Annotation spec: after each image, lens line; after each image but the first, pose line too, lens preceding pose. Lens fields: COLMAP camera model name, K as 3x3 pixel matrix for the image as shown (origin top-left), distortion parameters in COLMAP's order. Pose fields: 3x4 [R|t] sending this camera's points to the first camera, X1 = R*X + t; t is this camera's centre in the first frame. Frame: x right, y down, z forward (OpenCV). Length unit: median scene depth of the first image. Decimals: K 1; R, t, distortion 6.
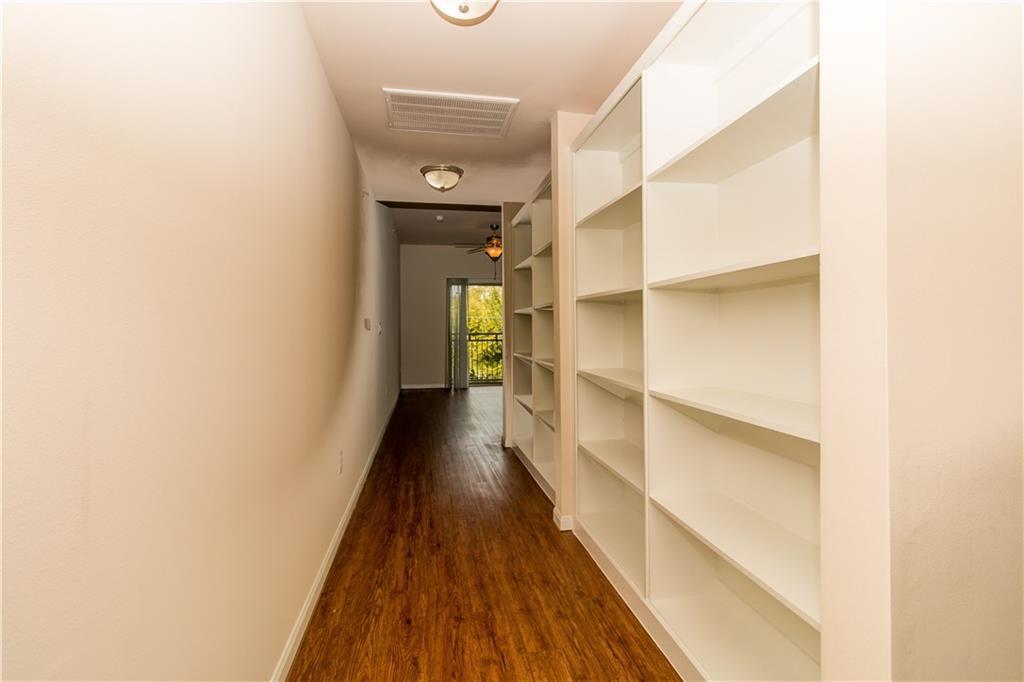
lens RADIAL K [[471.4, 0, 512.1], [0, 471.4, 335.0], [0, 0, 1]] dist [0.004511, -0.000045]
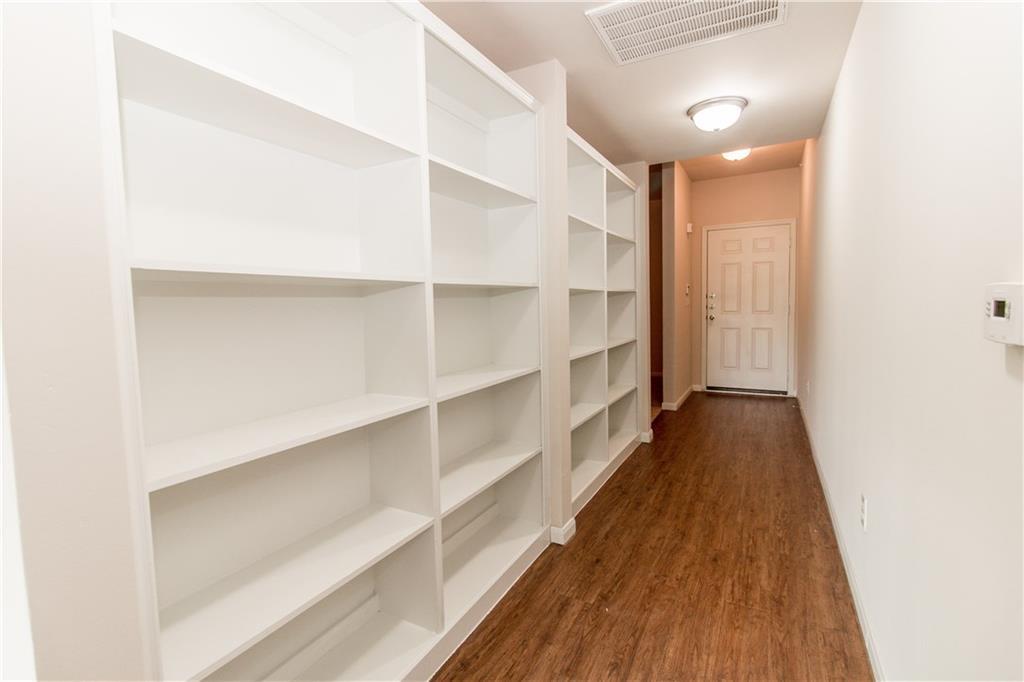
lens RADIAL K [[471.4, 0, 511.9], [0, 471.4, 340.9], [0, 0, 1]] dist [0.004511, -0.000045]
pose [[-0.776463, -0.020212, 0.629838, -0.473485], [0.042928, 0.995467, 0.084868, -0.063143], [-0.628699, 0.092935, -0.772076, 2.183285]]
